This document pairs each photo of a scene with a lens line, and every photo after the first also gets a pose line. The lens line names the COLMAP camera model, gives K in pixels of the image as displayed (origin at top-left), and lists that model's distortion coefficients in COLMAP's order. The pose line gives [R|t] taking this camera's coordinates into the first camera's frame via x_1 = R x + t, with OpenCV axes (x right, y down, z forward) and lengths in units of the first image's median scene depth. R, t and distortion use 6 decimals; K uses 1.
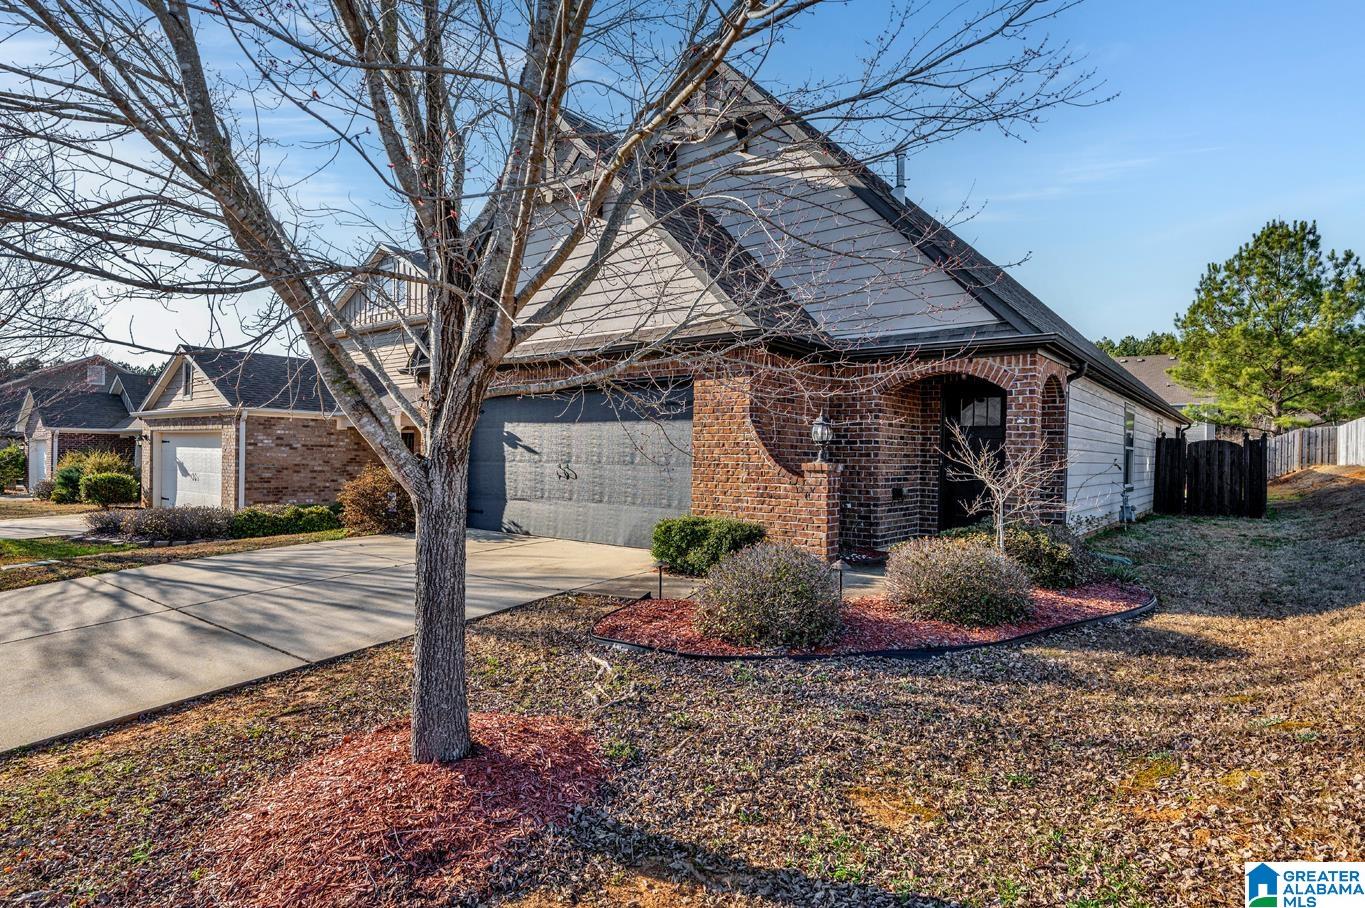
lens RADIAL K [[733.2, 0, 679.8], [0, 733.2, 459.3], [0, 0, 1]] dist [-0.001528, 0.000345]
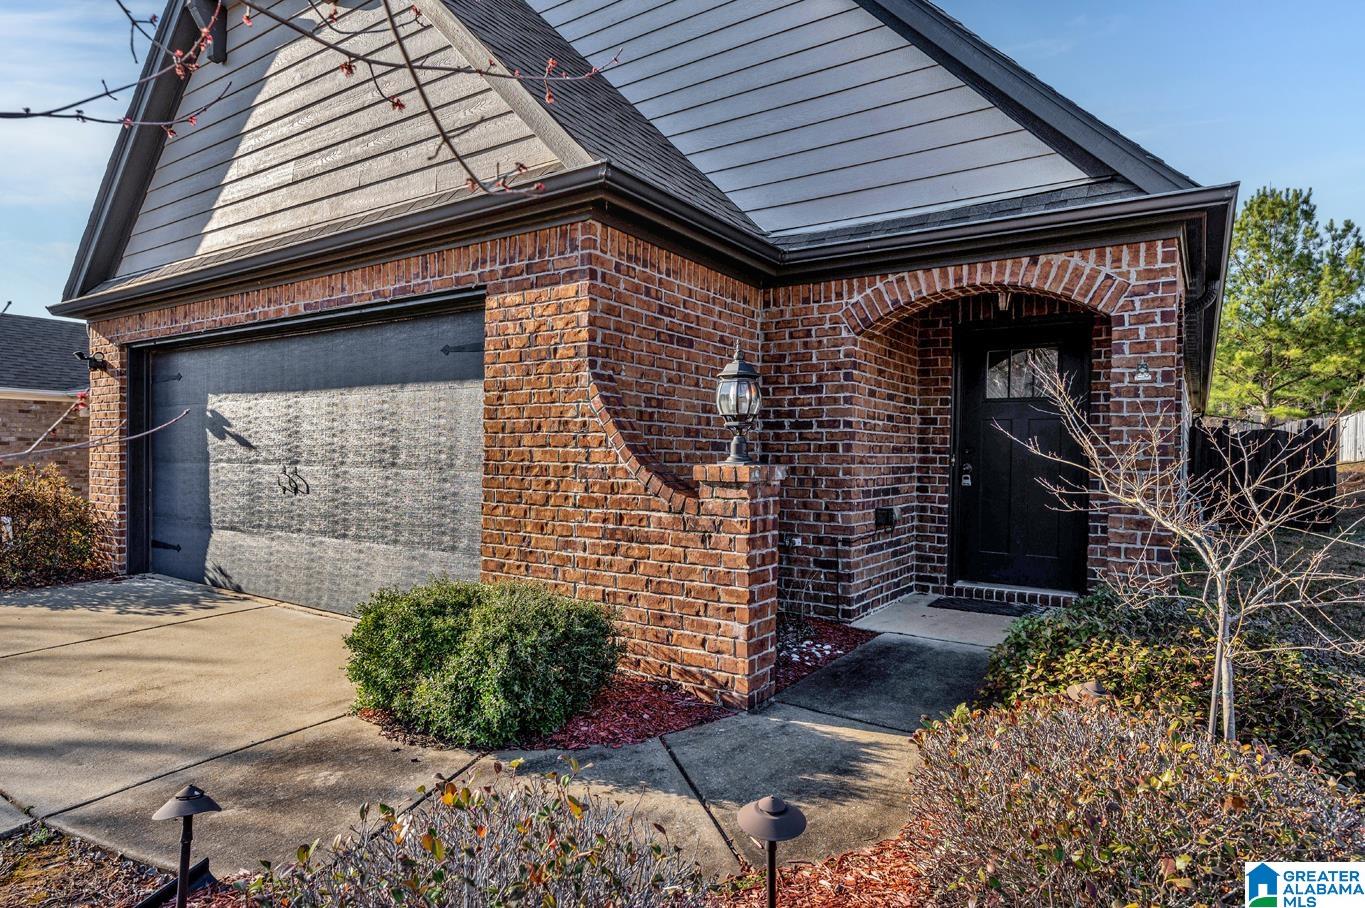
lens RADIAL K [[765.8, 0, 683.1], [0, 765.8, 459.9], [0, 0, 1]] dist [0.003576, 0.000470]
pose [[0.996939, -0.003773, 0.078090, 0.102262], [0.003440, 0.999984, 0.004397, -0.000184], [-0.078106, -0.004115, 0.996937, 0.442581]]
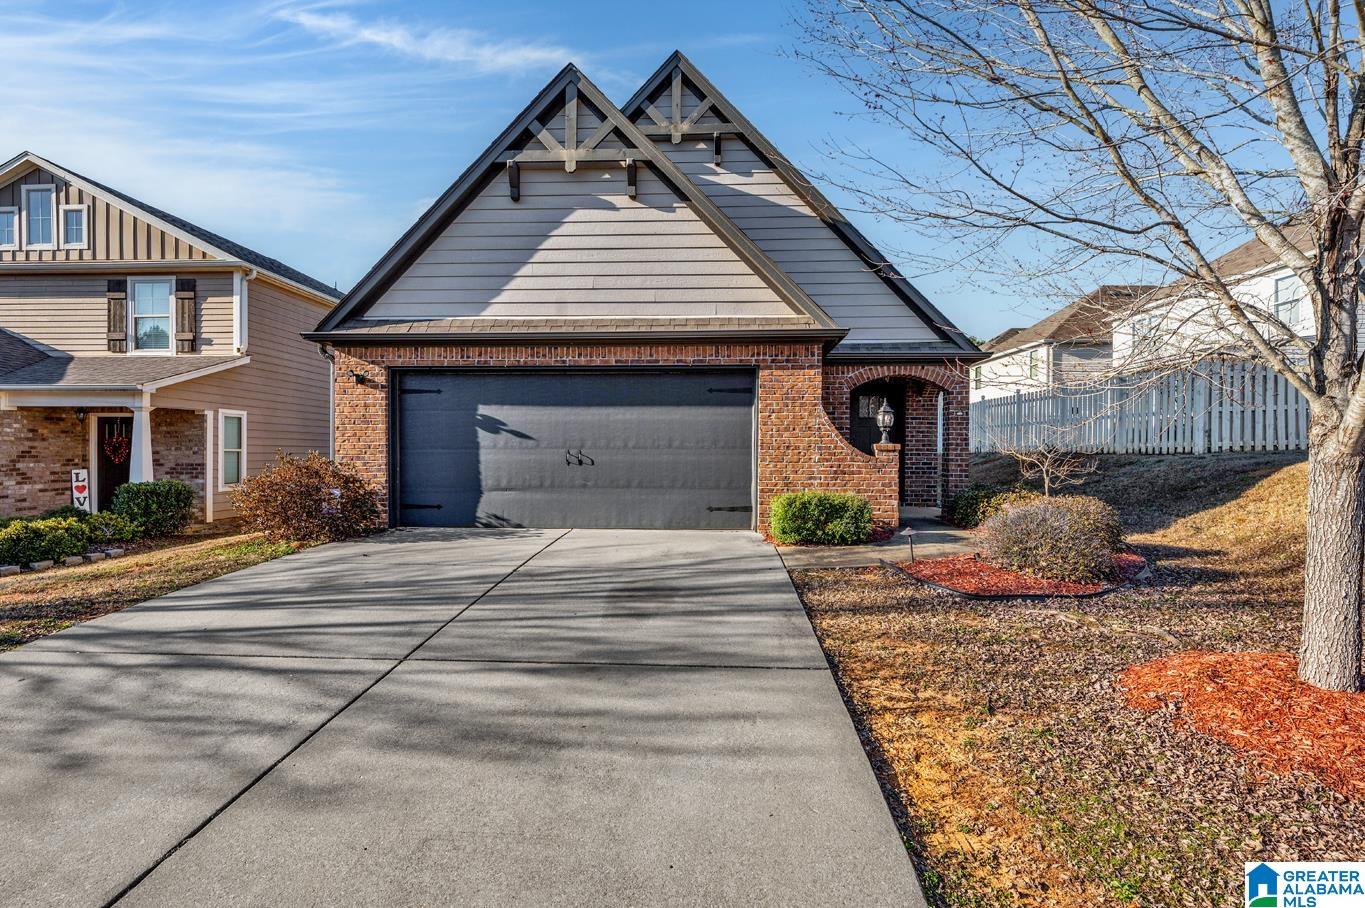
lens RADIAL K [[651.8, 0, 682.5], [0, 651.8, 454.0], [0, 0, 1]] dist [0.000537, 0.000043]
pose [[0.816397, -0.014094, 0.577319, -0.588302], [0.011780, 0.999901, 0.007752, 0.007847], [-0.577371, 0.000472, 0.816482, 0.253236]]
